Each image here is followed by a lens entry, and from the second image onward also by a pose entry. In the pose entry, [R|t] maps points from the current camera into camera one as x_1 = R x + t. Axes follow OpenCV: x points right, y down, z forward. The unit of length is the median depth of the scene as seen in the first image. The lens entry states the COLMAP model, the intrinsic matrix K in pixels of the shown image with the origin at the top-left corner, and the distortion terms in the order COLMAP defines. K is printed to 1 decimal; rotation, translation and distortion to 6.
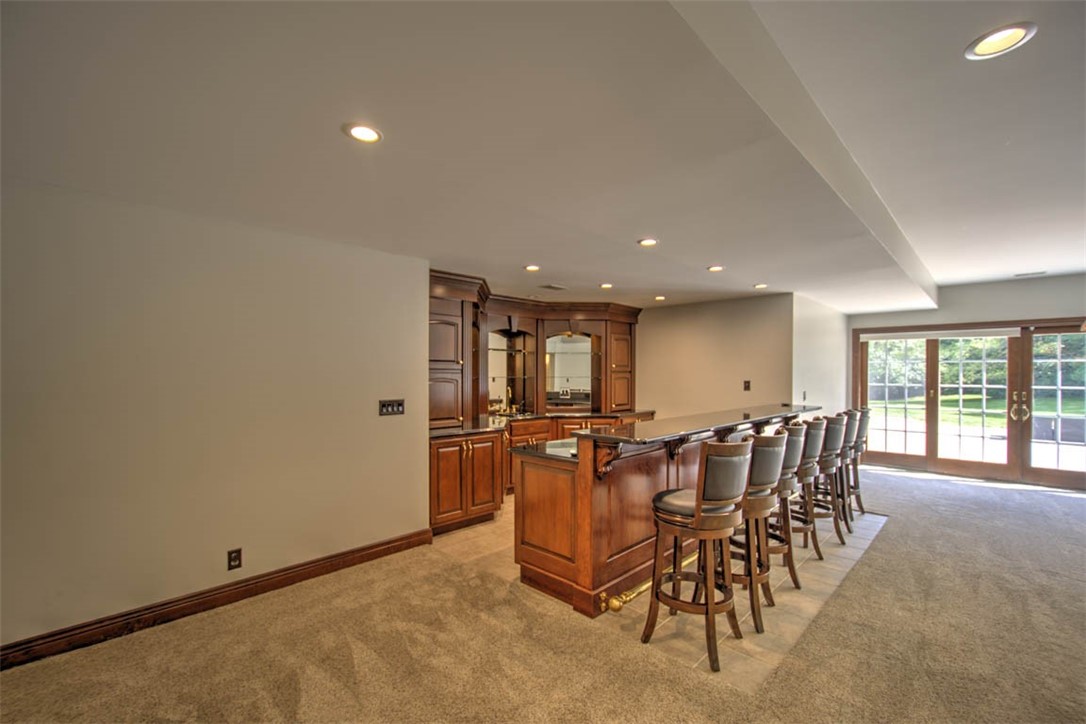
lens RADIAL K [[464.0, 0, 540.5], [0, 464.0, 372.2], [0, 0, 1]] dist [-0.000973, 0.000214]
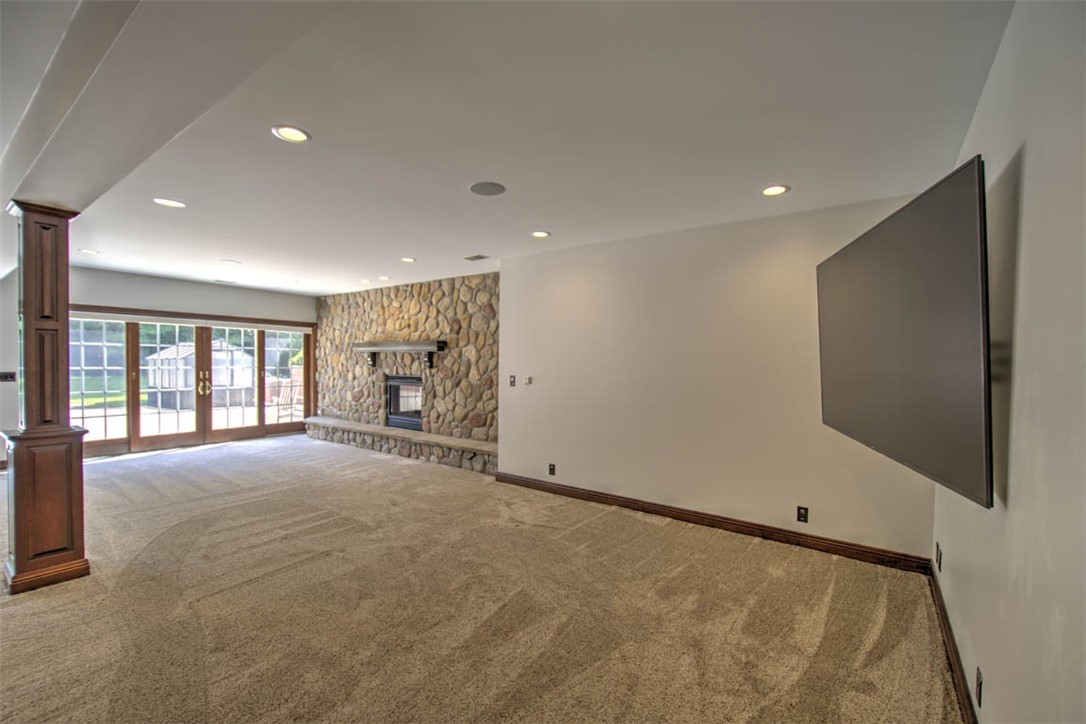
lens RADIAL K [[464.0, 0, 538.4], [0, 464.0, 362.6], [0, 0, 1]] dist [-0.000973, 0.000214]
pose [[-0.167806, -0.006545, 0.985798, -0.333298], [-0.016337, 0.999859, 0.003857, -0.001508], [-0.985685, -0.015458, -0.167889, 0.308511]]
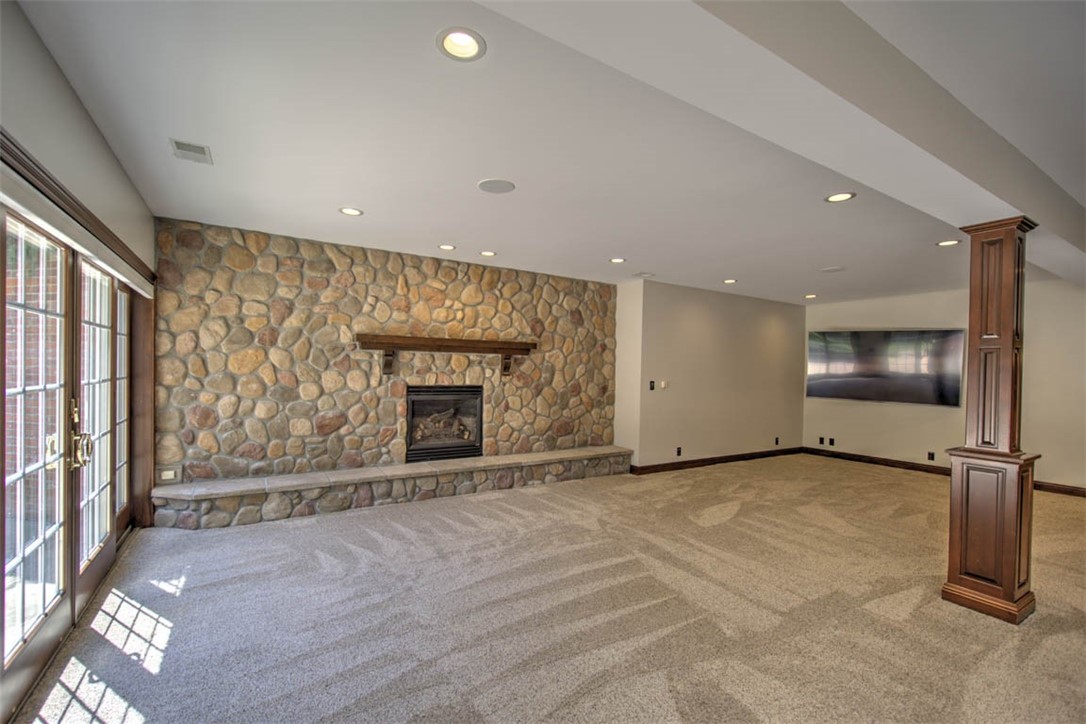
lens RADIAL K [[464.0, 0, 540.8], [0, 464.0, 366.7], [0, 0, 1]] dist [-0.000973, 0.000214]
pose [[-0.976971, -0.021061, 0.212332, 0.199895], [-0.023657, 0.999673, -0.009695, 0.005949], [-0.212058, -0.014494, -0.977150, 0.879633]]
